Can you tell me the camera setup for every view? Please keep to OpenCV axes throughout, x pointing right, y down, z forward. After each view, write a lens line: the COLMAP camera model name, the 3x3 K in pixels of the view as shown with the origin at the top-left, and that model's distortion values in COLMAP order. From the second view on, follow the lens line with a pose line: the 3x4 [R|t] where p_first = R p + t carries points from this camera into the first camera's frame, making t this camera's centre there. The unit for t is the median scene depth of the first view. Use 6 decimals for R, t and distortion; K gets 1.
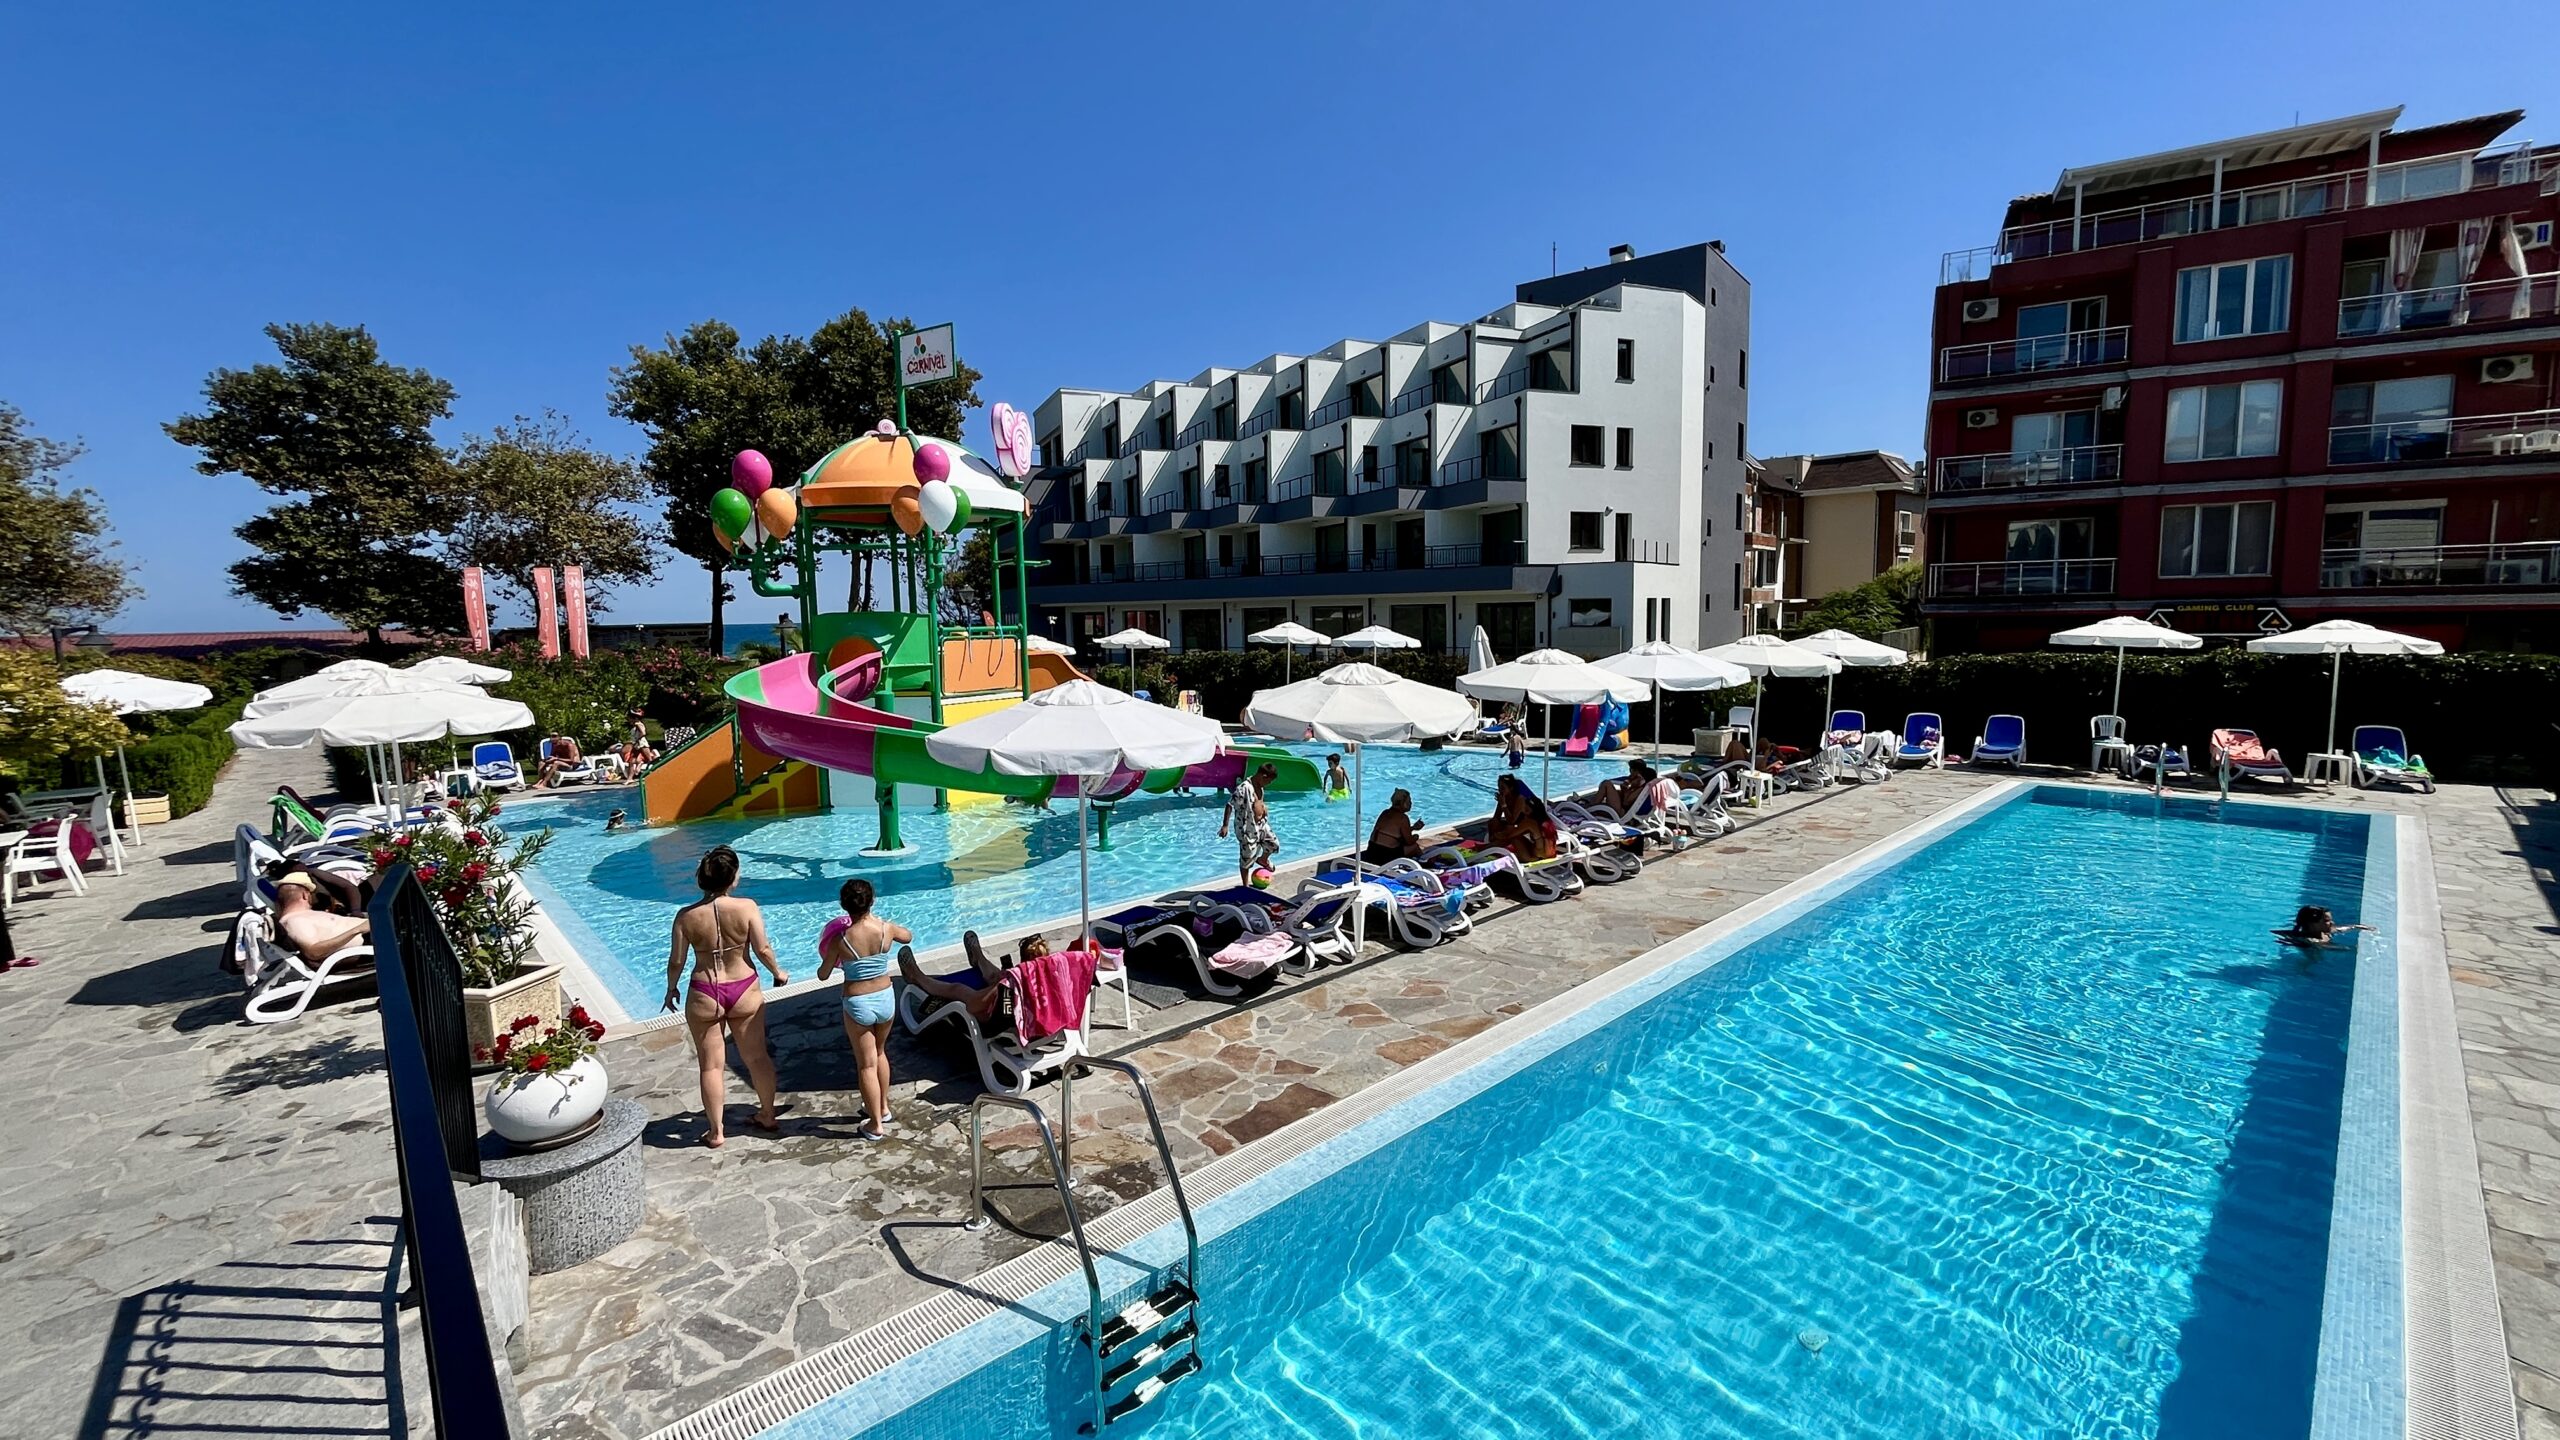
lens RADIAL K [[1042.7, 0, 1280.0], [0, 1042.7, 720.0], [0, 0, 1]] dist [-0.001731, -0.000118]
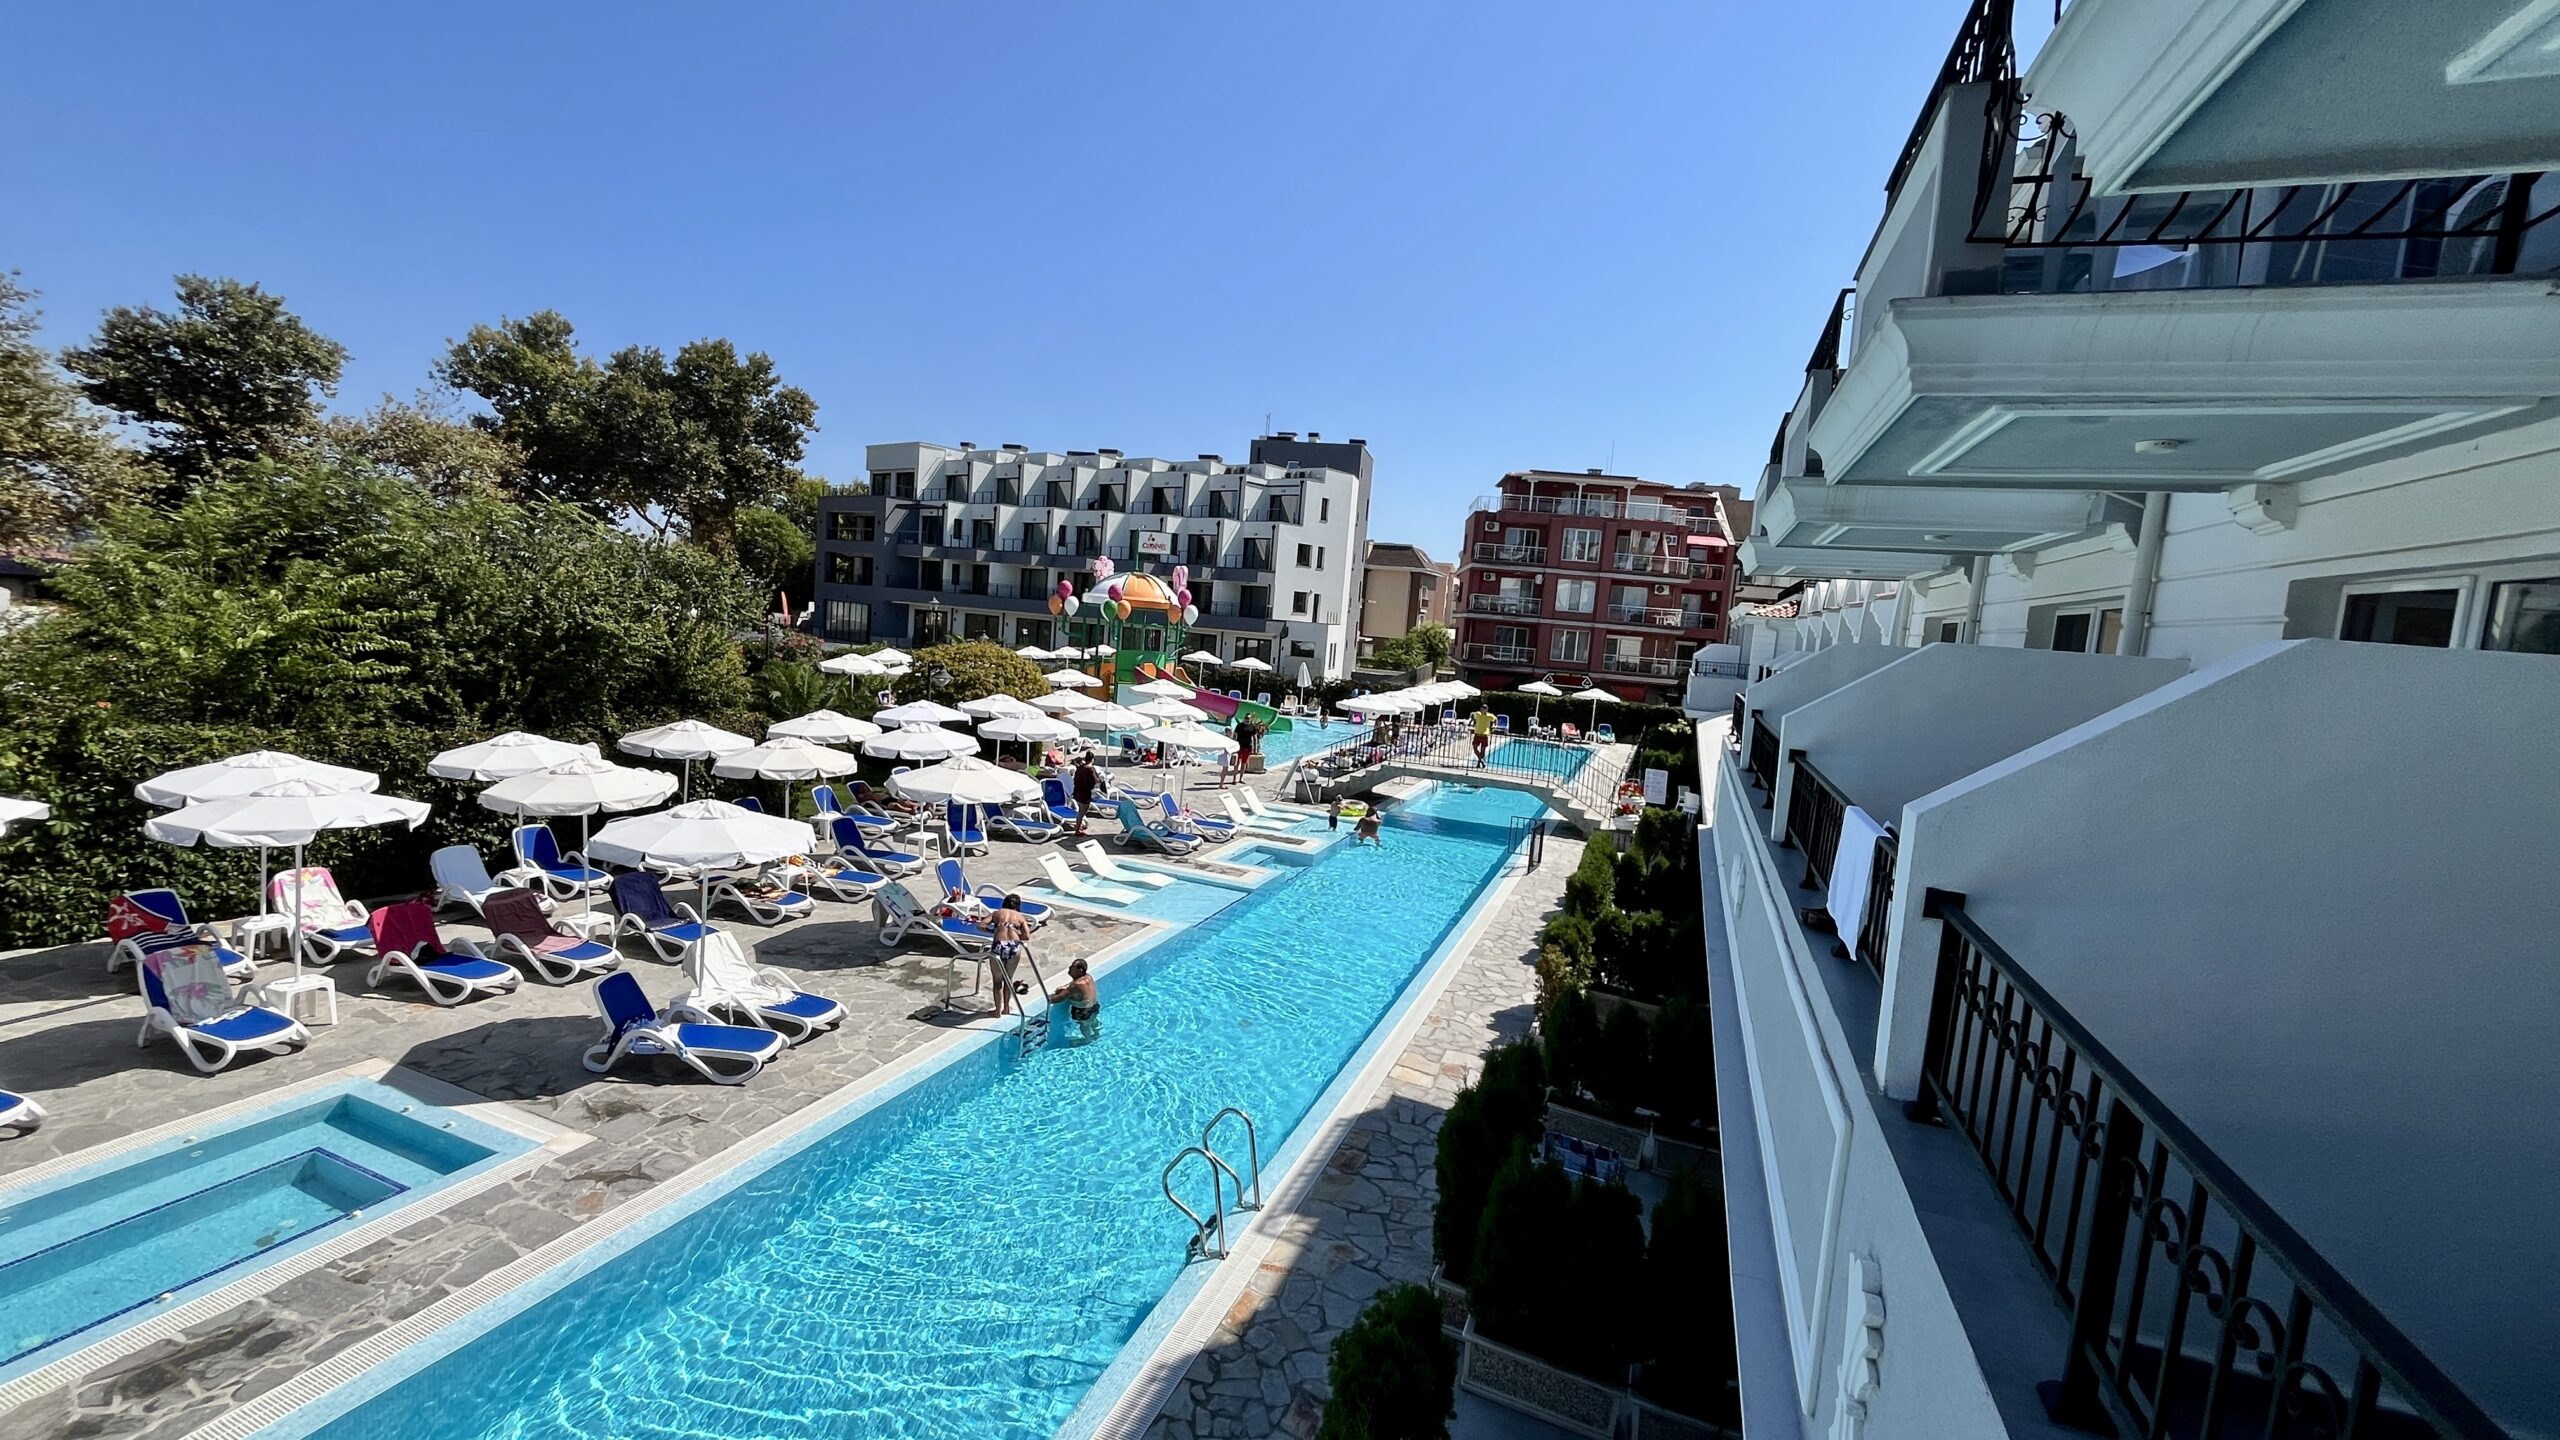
lens RADIAL K [[1042.7, 0, 1280.0], [0, 1042.7, 720.0], [0, 0, 1]] dist [-0.001731, -0.000118]
pose [[0.897610, 0.047285, 0.438248, -0.518649], [-0.053382, 0.998573, 0.001594, 0.019038], [-0.437547, -0.024825, 0.898853, -0.605509]]
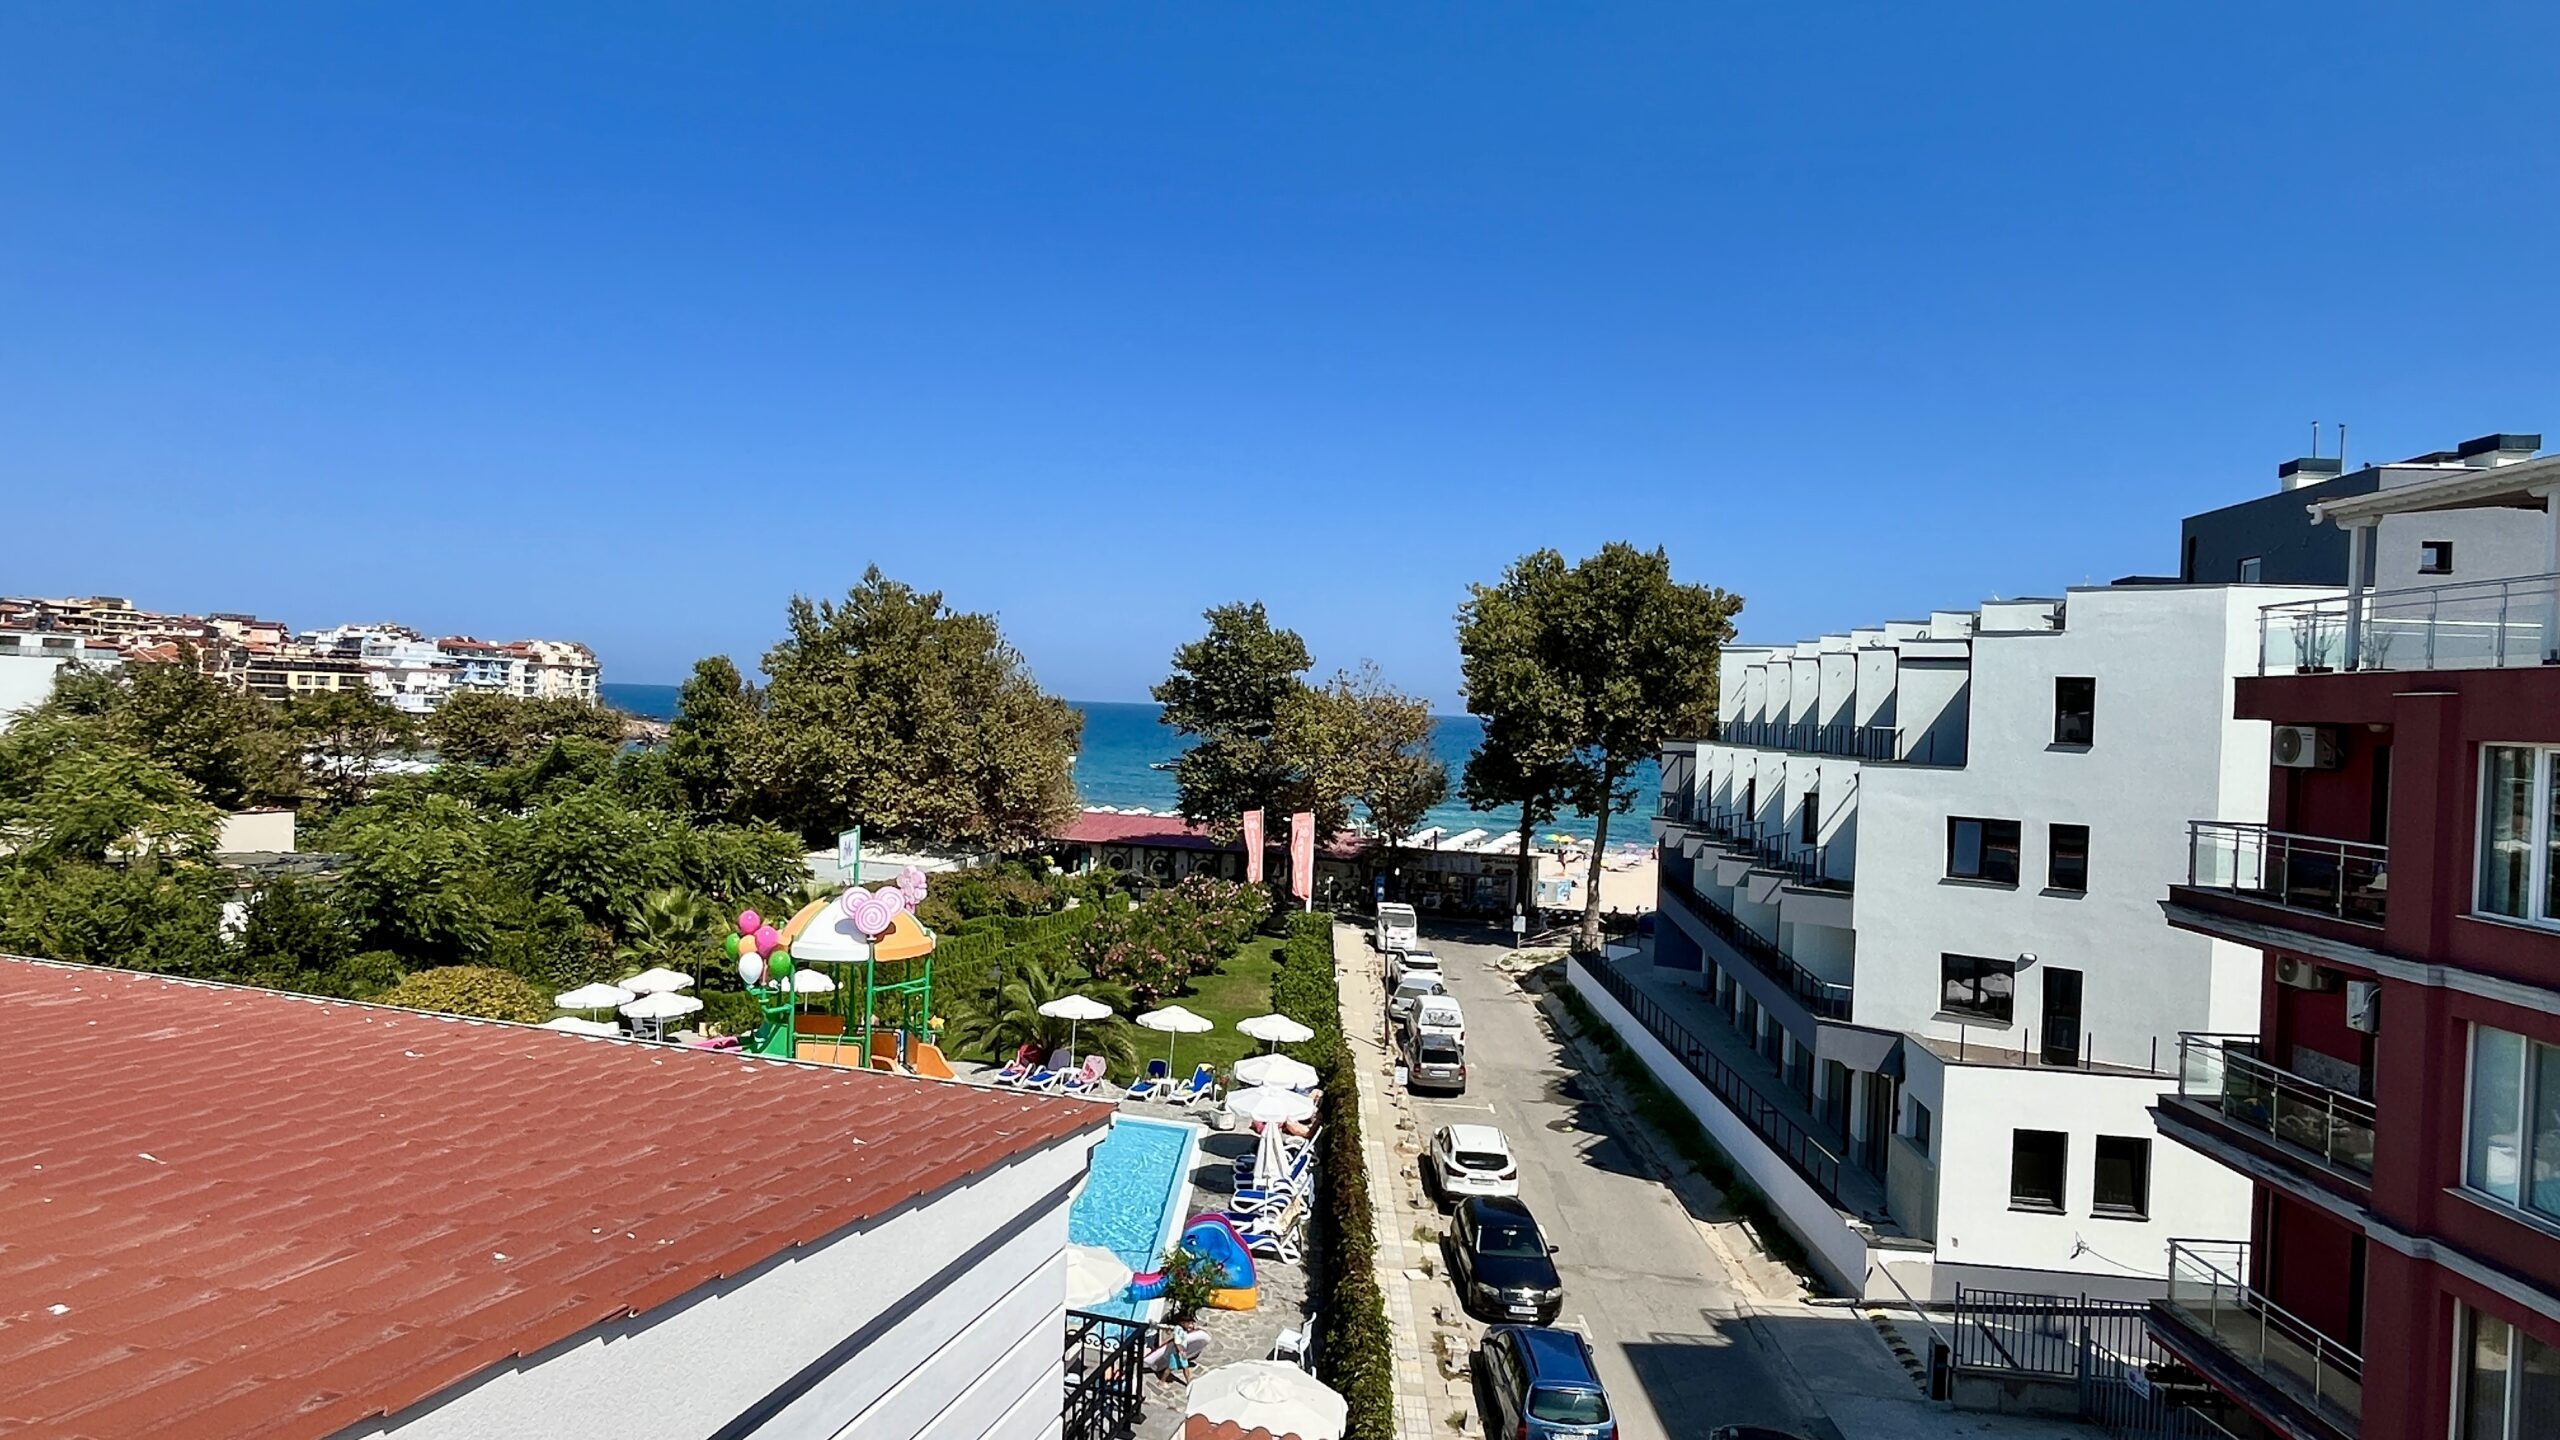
lens RADIAL K [[1461.3, 0, 1280.0], [0, 1461.3, 720.0], [0, 0, 1]] dist [0.000141, 0.000271]
pose [[0.513532, 0.046954, -0.856785, 0.817459], [-0.136198, 0.990304, -0.027362, -0.261696], [0.847193, 0.130743, 0.514948, 0.205477]]
